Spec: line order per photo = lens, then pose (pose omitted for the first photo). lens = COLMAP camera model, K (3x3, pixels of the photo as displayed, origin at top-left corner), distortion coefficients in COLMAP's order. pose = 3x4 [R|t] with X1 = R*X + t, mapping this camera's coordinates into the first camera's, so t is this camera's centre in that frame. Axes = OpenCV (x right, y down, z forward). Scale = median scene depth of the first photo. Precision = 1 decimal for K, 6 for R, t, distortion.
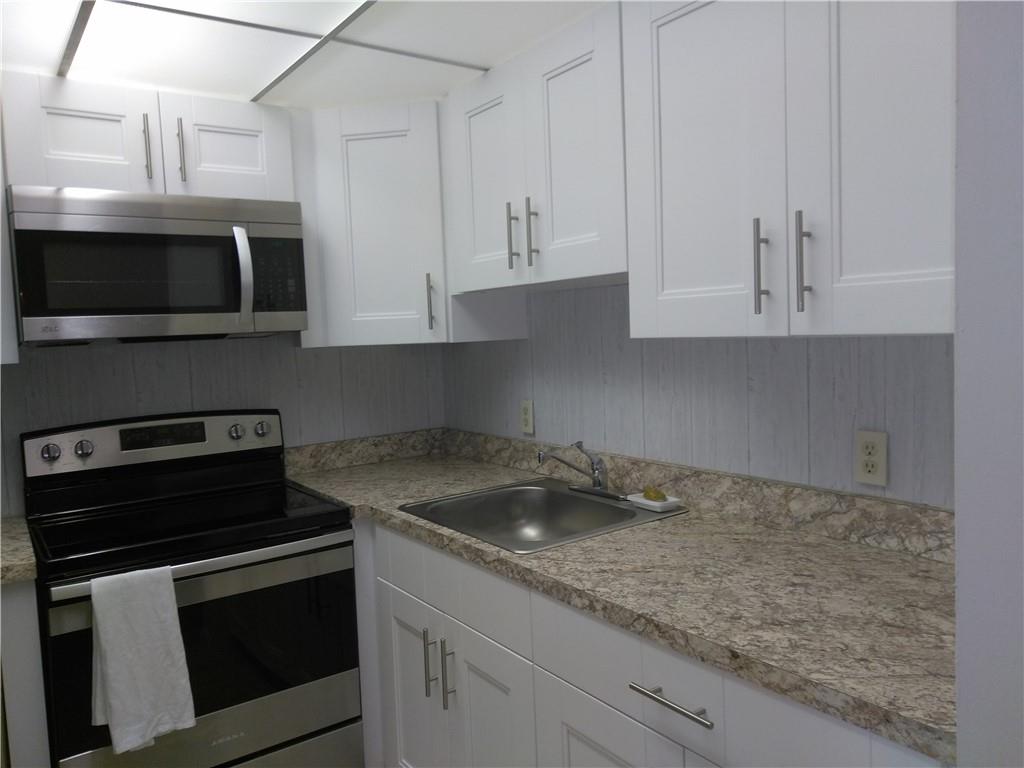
lens RADIAL K [[769.7, 0, 512.2], [0, 769.7, 383.4], [0, 0, 1]] dist [0.008430, -0.000246]
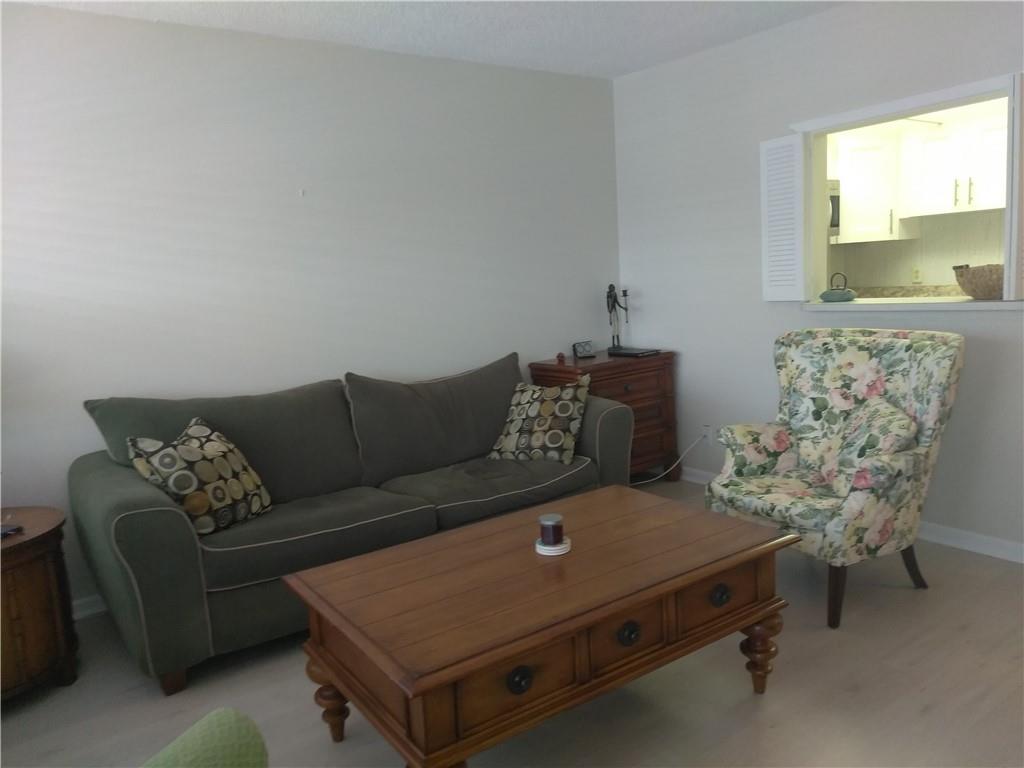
lens RADIAL K [[769.7, 0, 511.8], [0, 769.7, 384.1], [0, 0, 1]] dist [0.008430, -0.000246]
pose [[0.999625, -0.021660, -0.016742, -1.198574], [0.022855, 0.996938, 0.074786, 0.176430], [0.015071, -0.075141, 0.997059, -1.334058]]
